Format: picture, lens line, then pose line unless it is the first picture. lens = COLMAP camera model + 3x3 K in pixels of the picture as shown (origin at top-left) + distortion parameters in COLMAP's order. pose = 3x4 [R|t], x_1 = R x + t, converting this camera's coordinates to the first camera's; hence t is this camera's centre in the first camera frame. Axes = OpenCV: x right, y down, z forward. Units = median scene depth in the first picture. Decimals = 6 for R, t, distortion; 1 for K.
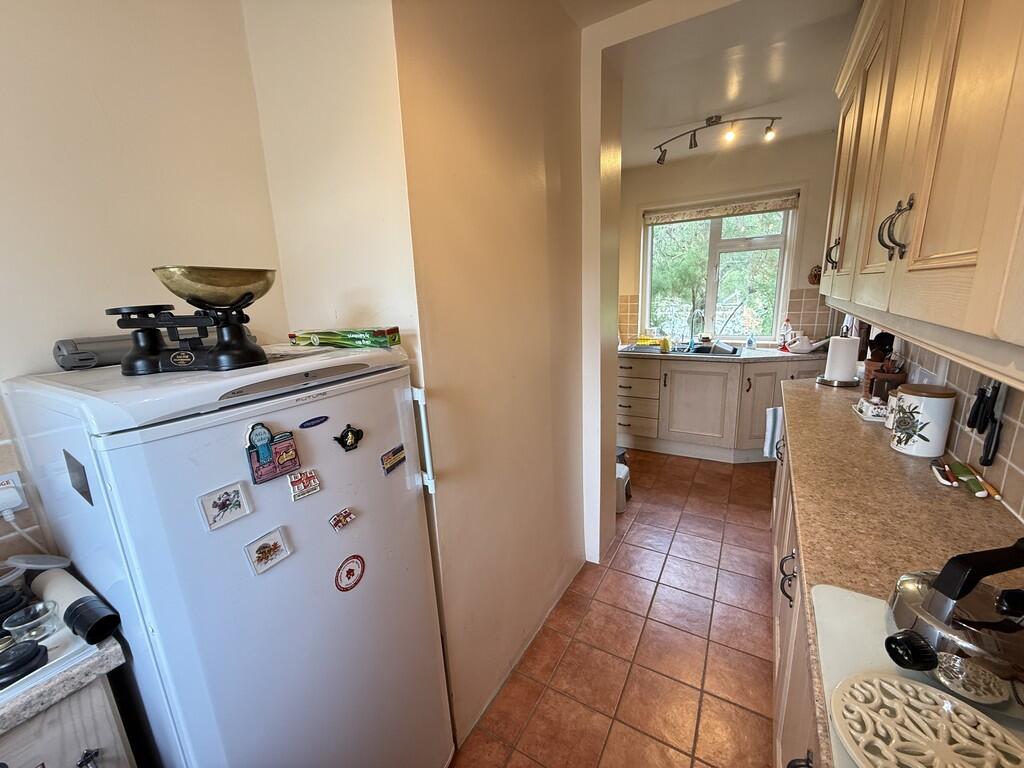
lens RADIAL K [[413.3, 0, 510.2], [0, 413.3, 385.2], [0, 0, 1]] dist [0.002164, 0.000236]
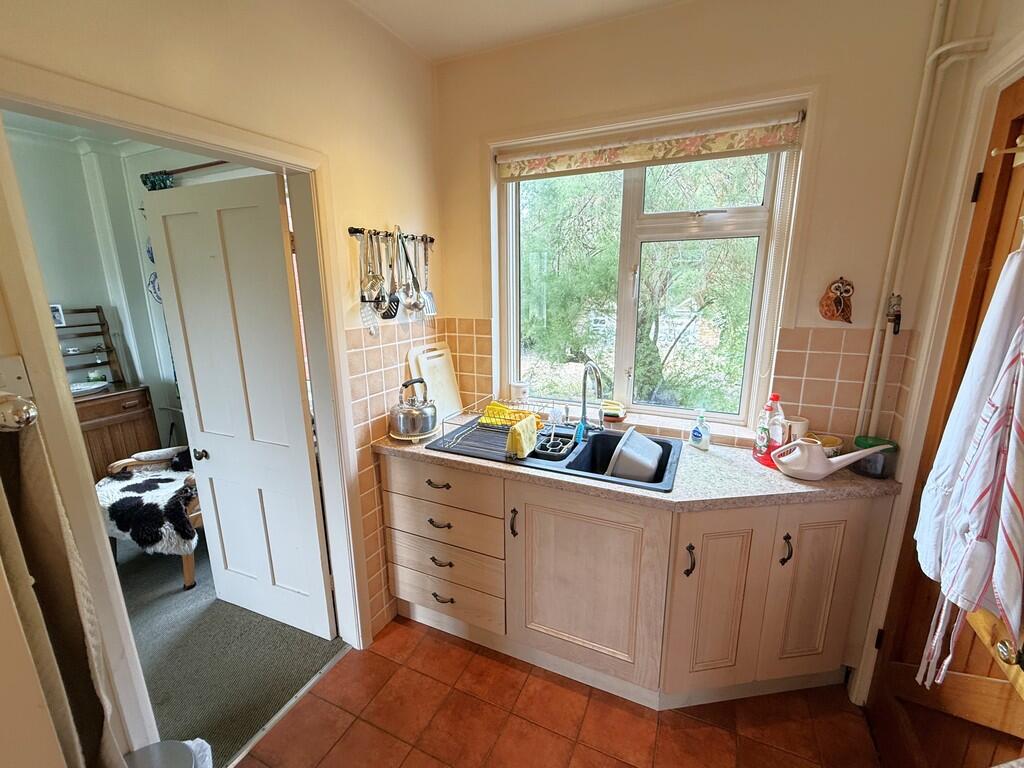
lens RADIAL K [[440.3, 0, 512.6], [0, 440.3, 385.0], [0, 0, 1]] dist [-0.001726, -0.000122]
pose [[0.993941, 0.008583, 0.109575, 0.317248], [-0.009377, 0.999933, 0.006736, -0.161232], [-0.109510, -0.007723, 0.993956, 0.527407]]
